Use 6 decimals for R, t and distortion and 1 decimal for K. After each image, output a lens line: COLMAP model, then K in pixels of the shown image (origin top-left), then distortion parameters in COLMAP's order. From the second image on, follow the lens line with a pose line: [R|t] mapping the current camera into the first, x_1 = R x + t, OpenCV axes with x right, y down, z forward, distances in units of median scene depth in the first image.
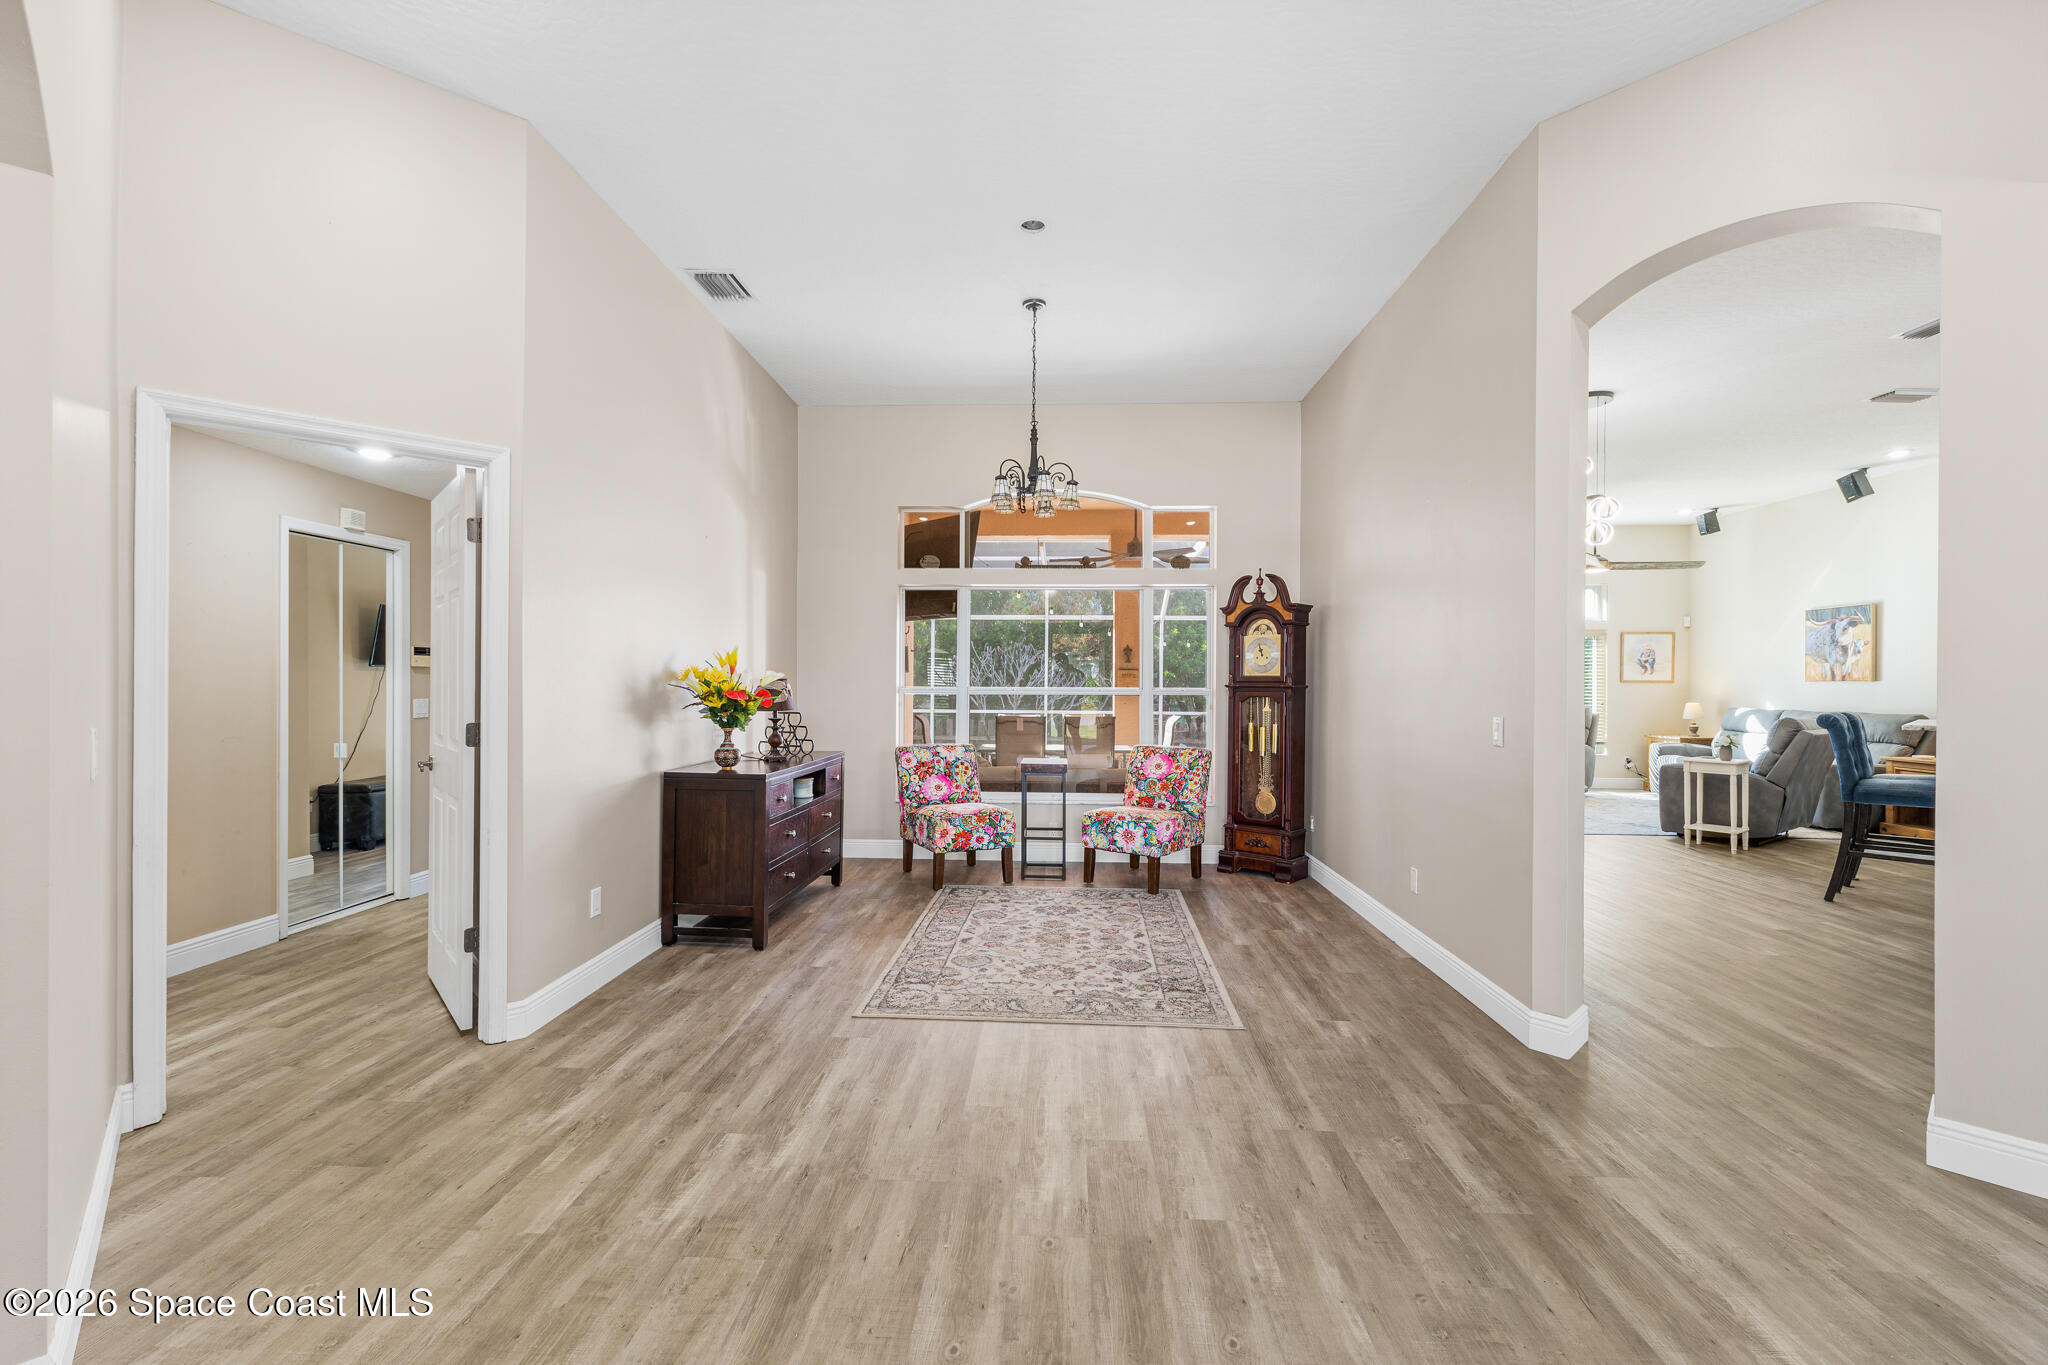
lens RADIAL K [[868.7, 0, 1012.9], [0, 868.7, 680.4], [0, 0, 1]] dist [0.008927, -0.000589]
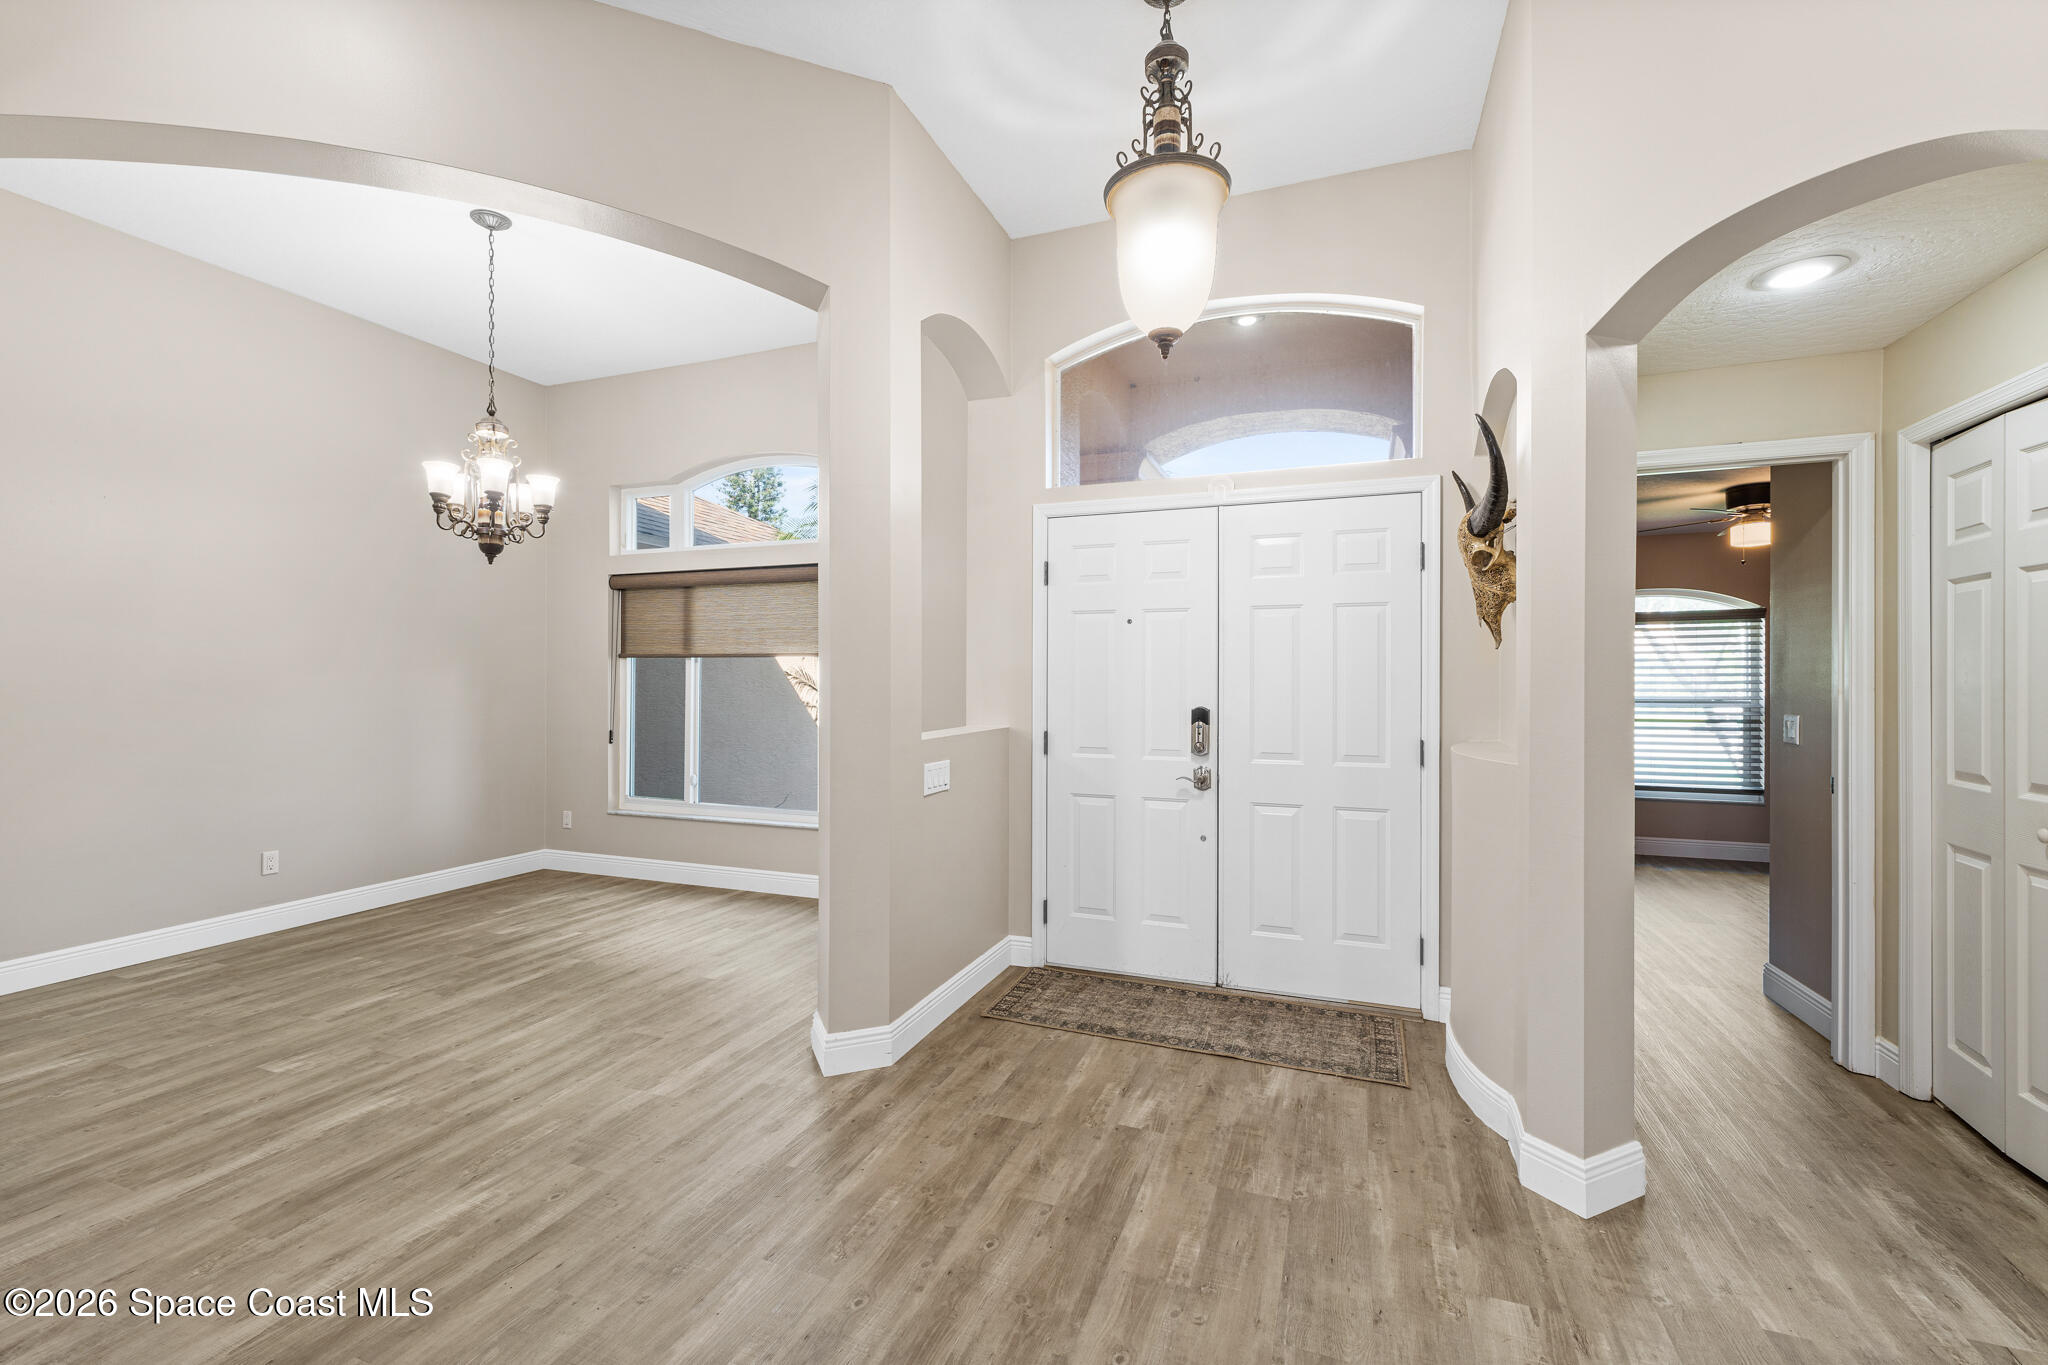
lens RADIAL K [[868.7, 0, 1012.9], [0, 868.7, 680.4], [0, 0, 1]] dist [0.008927, -0.000589]
pose [[-0.950000, -0.011172, 0.312049, -0.097318], [-0.010687, 0.999938, 0.003265, -0.001619], [-0.312066, -0.000233, -0.950060, 0.760410]]
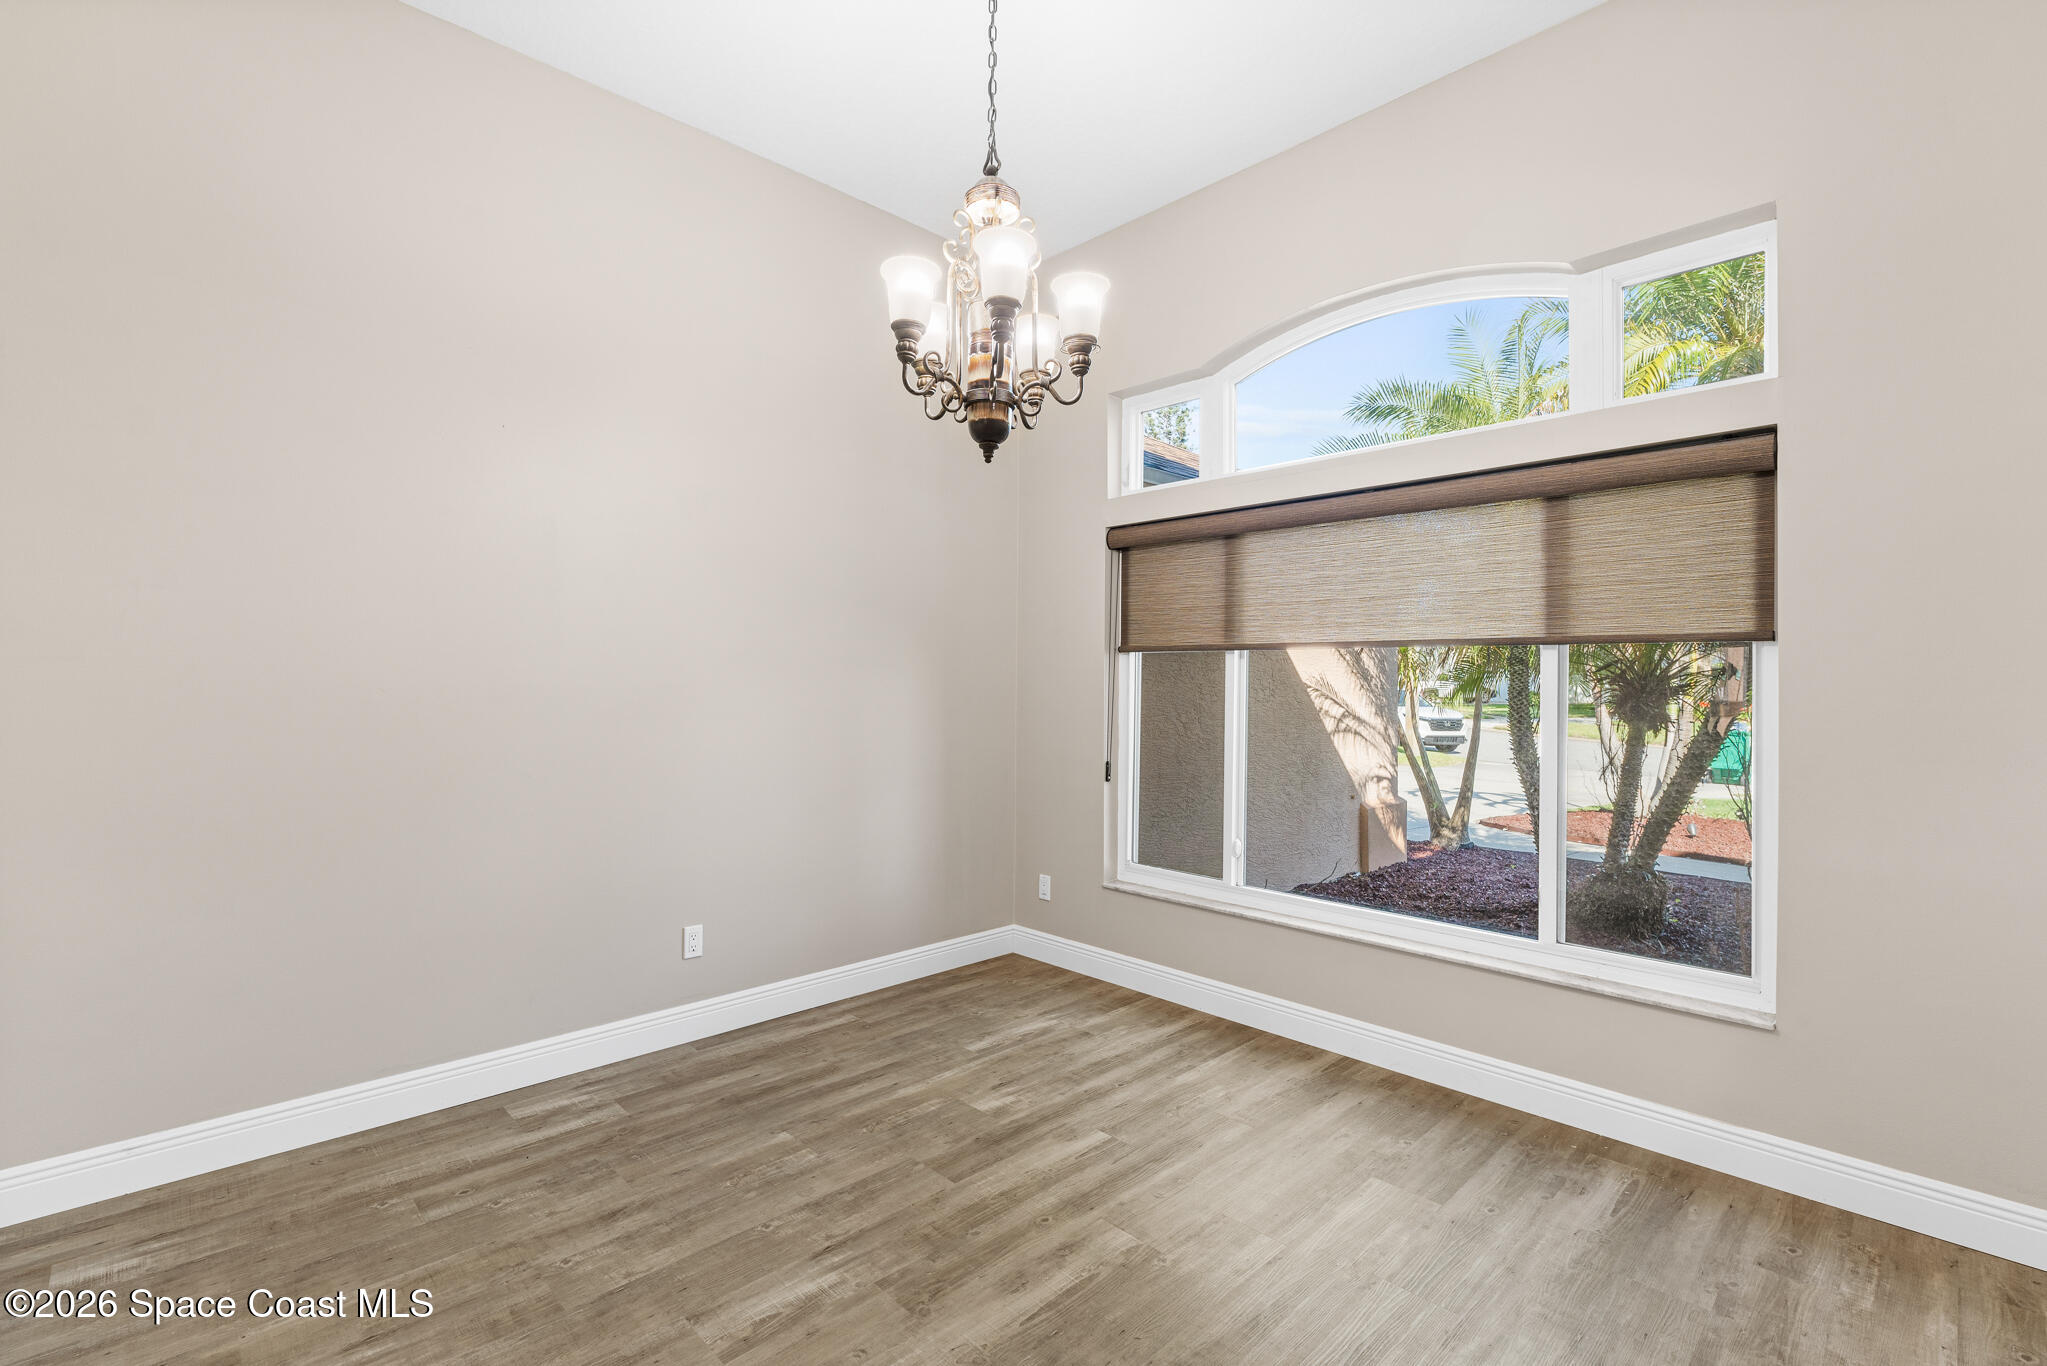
lens RADIAL K [[918.9, 0, 1015.8], [0, 918.9, 680.3], [0, 0, 1]] dist [-0.010575, -0.000238]
pose [[-0.730549, -0.011819, 0.682758, 0.330908], [-0.013617, 0.999904, 0.002739, 0.001869], [-0.682725, -0.007296, -0.730639, 0.435376]]
